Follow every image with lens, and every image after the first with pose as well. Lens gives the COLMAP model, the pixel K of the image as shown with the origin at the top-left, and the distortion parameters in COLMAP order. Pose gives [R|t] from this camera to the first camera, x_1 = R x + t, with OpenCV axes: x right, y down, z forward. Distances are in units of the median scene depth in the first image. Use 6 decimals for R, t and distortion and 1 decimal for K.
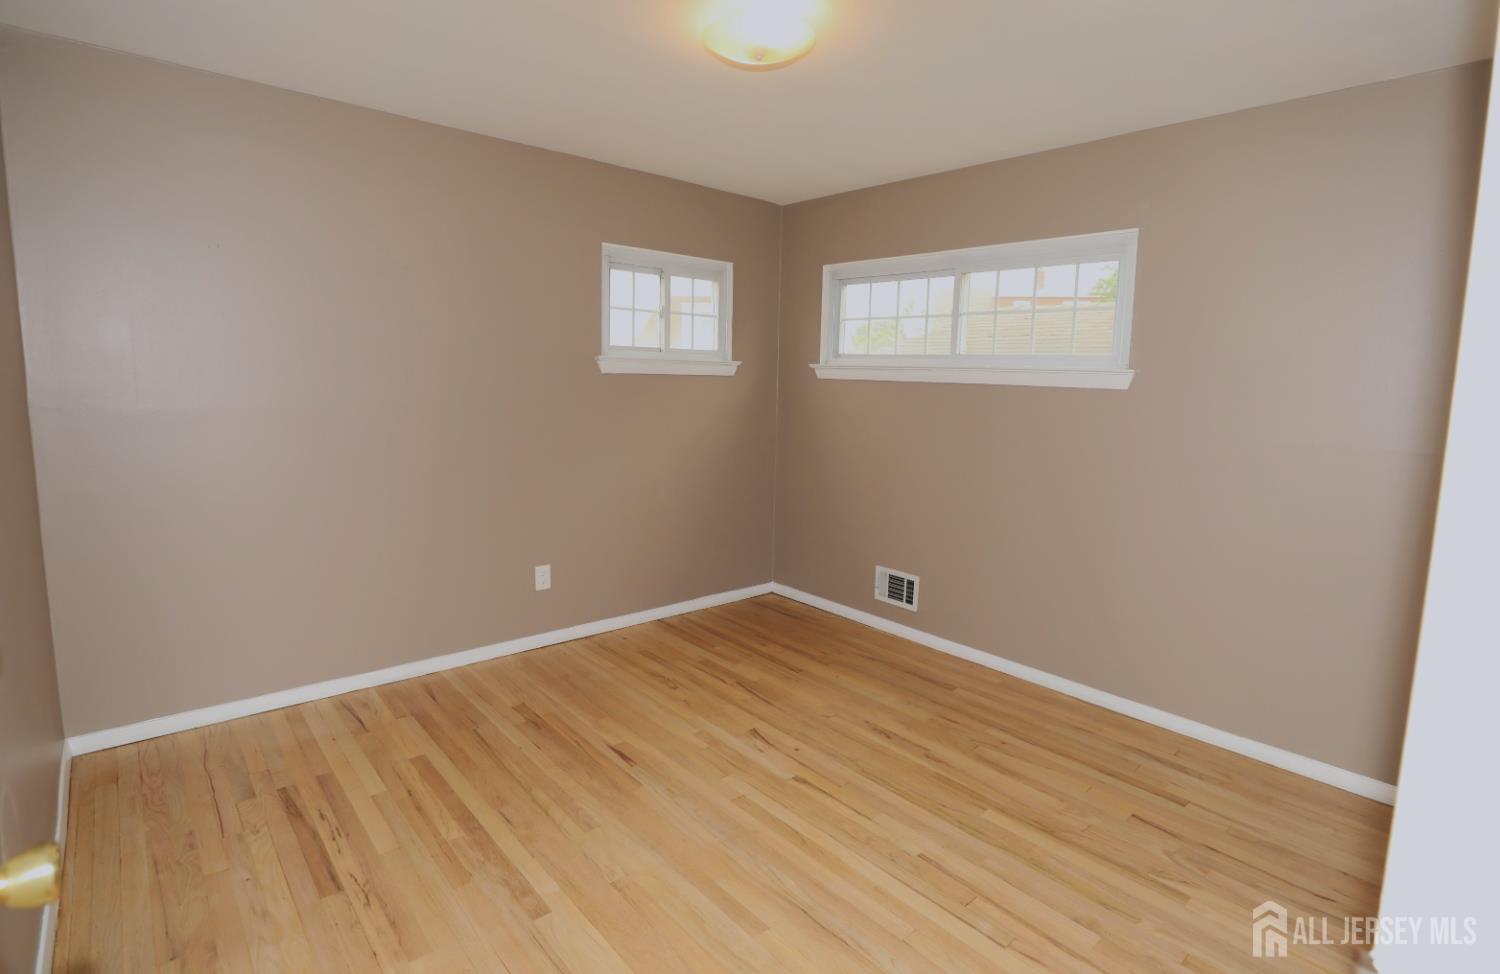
lens RADIAL K [[755.1, 0, 750.0], [0, 755.1, 487.0], [0, 0, 1]] dist [-0.002246, -0.000131]
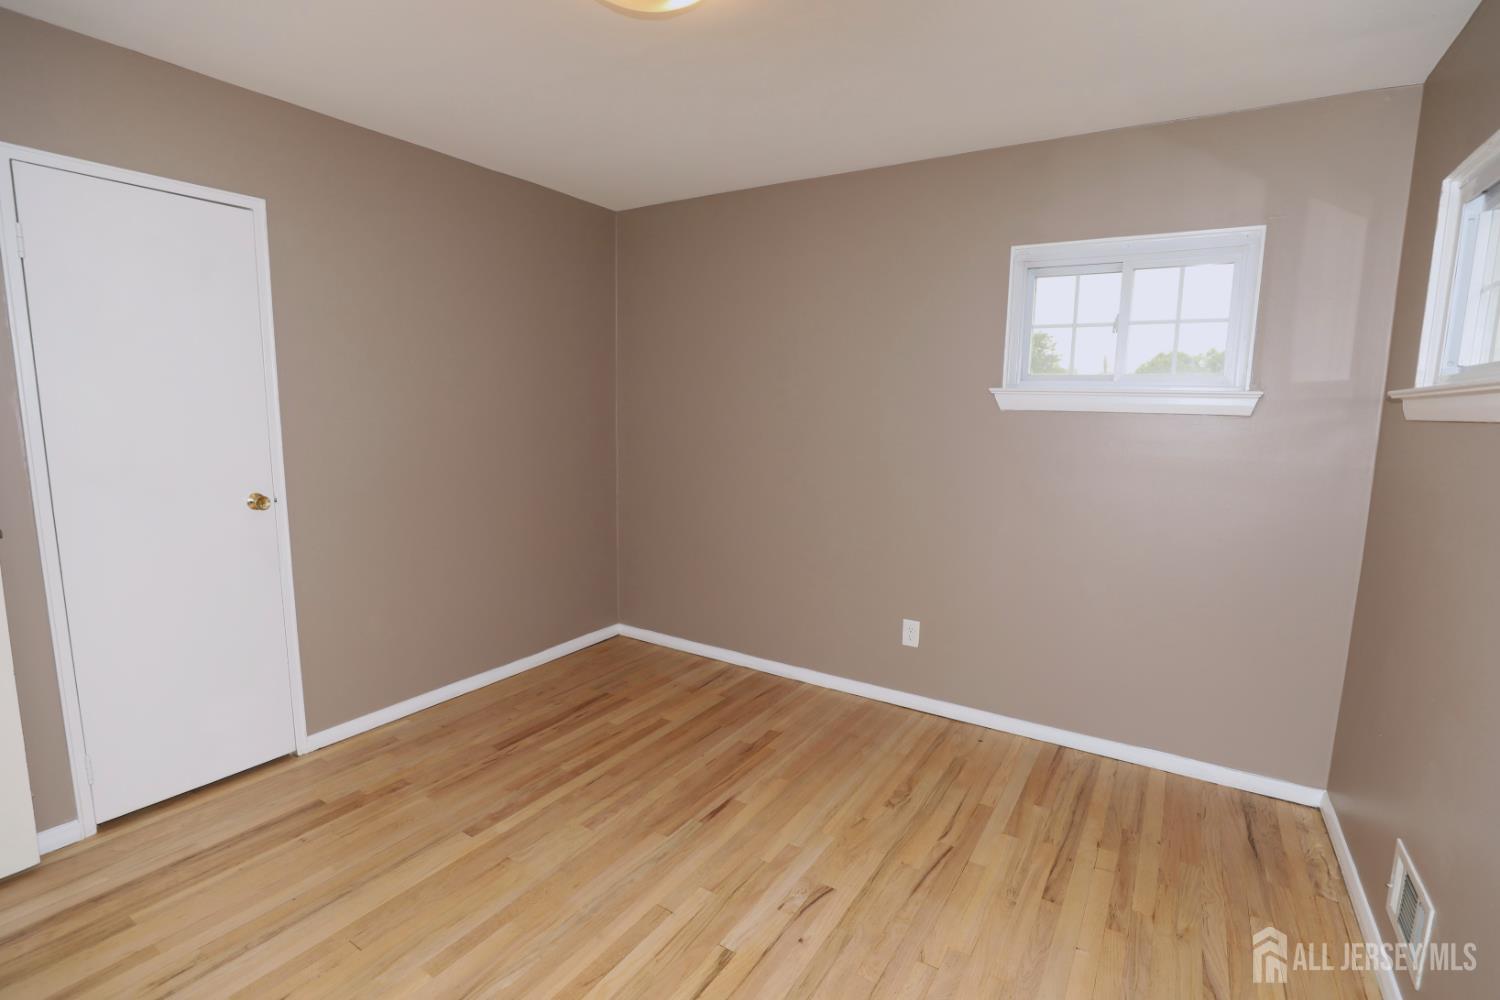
lens RADIAL K [[704.6, 0, 744.6], [0, 704.6, 506.9], [0, 0, 1]] dist [-0.033284, 0.001192]
pose [[0.270464, 0.117638, -0.955516, 0.605089], [-0.151801, 0.985302, 0.078337, -0.086887], [0.950687, 0.123861, 0.284346, 0.707599]]
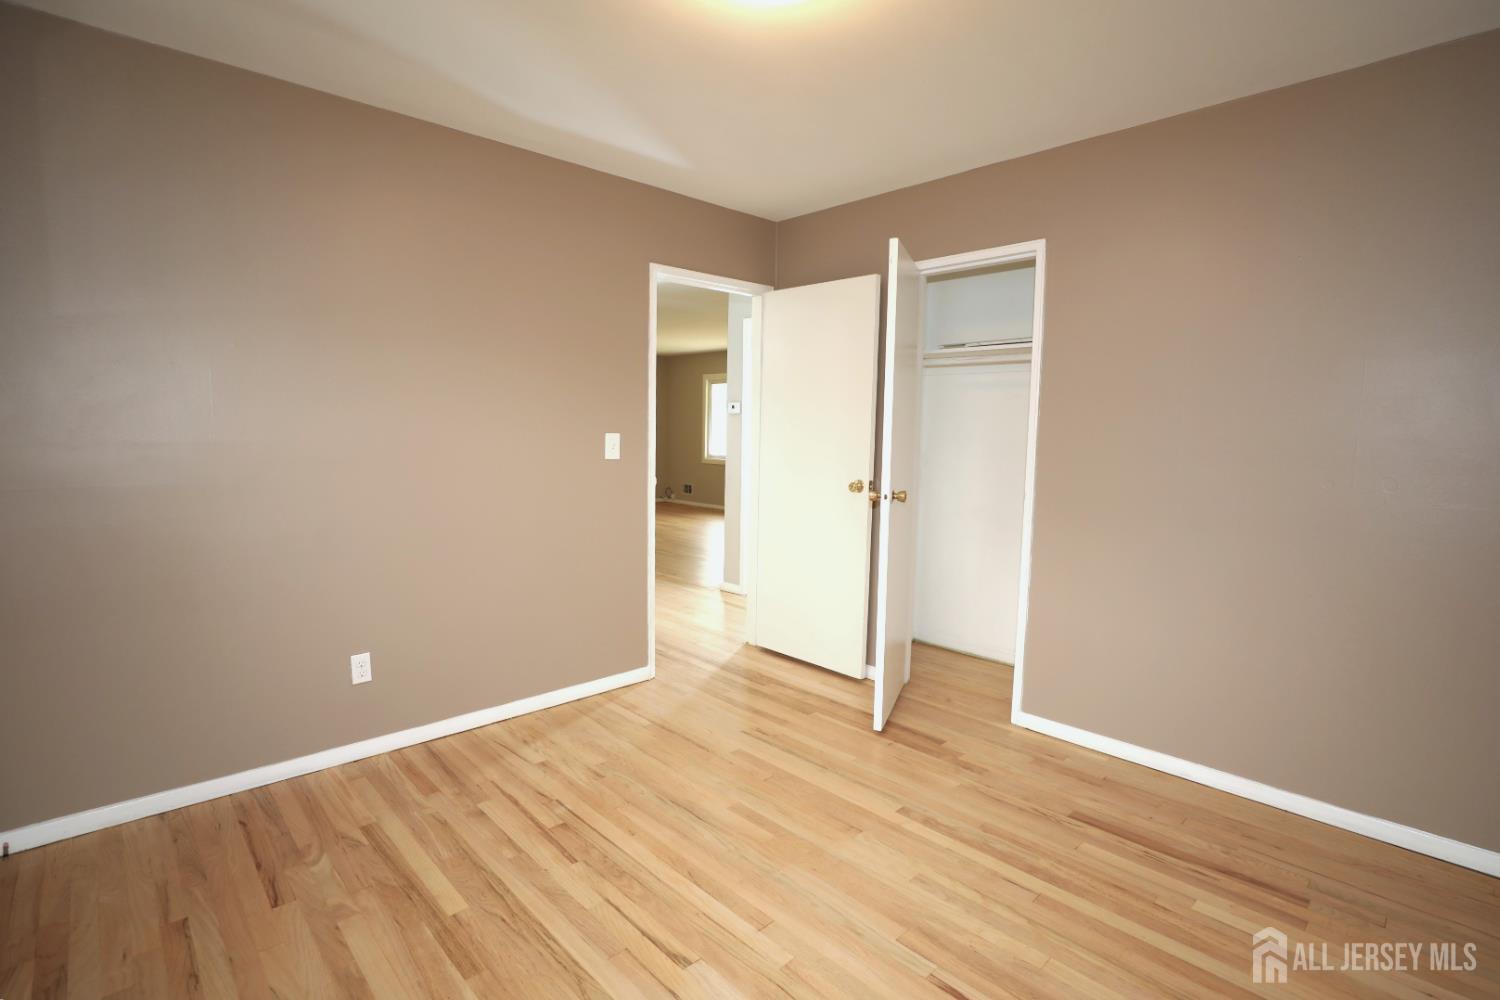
lens RADIAL K [[704.6, 0, 744.6], [0, 704.6, 506.9], [0, 0, 1]] dist [-0.033284, 0.001192]
pose [[-0.998154, -0.039976, -0.045712, 0.049156], [-0.050523, 0.964309, 0.259913, -0.165817], [0.033690, 0.261743, -0.964549, 1.380260]]
